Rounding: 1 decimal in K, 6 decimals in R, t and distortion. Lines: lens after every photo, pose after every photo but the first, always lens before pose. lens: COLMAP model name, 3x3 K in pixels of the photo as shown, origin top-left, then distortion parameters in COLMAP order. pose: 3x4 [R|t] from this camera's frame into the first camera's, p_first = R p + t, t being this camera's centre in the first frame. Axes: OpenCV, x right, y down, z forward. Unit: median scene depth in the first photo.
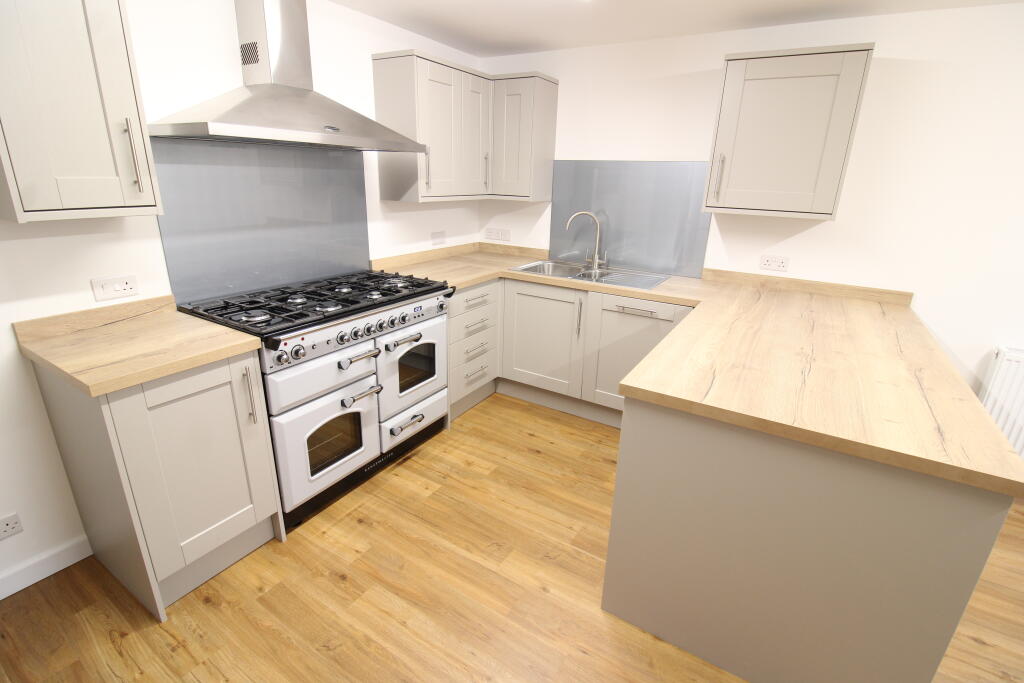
lens RADIAL K [[486.0, 0, 509.2], [0, 486.0, 339.1], [0, 0, 1]] dist [0.000965, -0.001149]
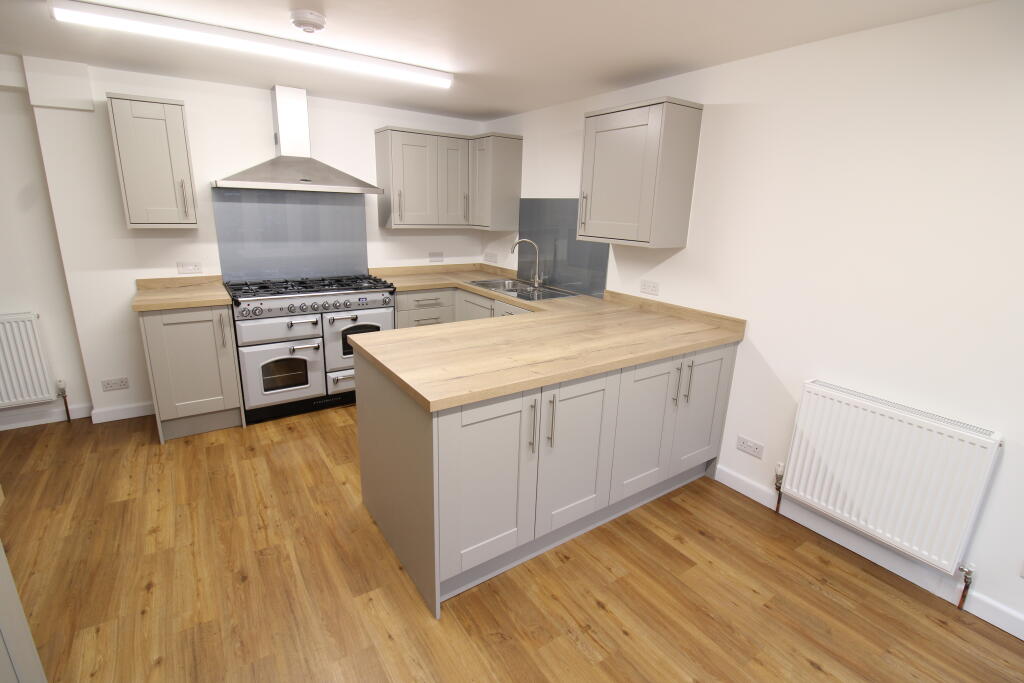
lens RADIAL K [[486.0, 0, 516.1], [0, 486.0, 342.3], [0, 0, 1]] dist [0.000965, -0.001149]
pose [[0.911484, 0.108625, -0.396733, 0.868356], [-0.135896, 0.989866, -0.041195, 0.065695], [0.388238, 0.091463, 0.917009, -0.149517]]
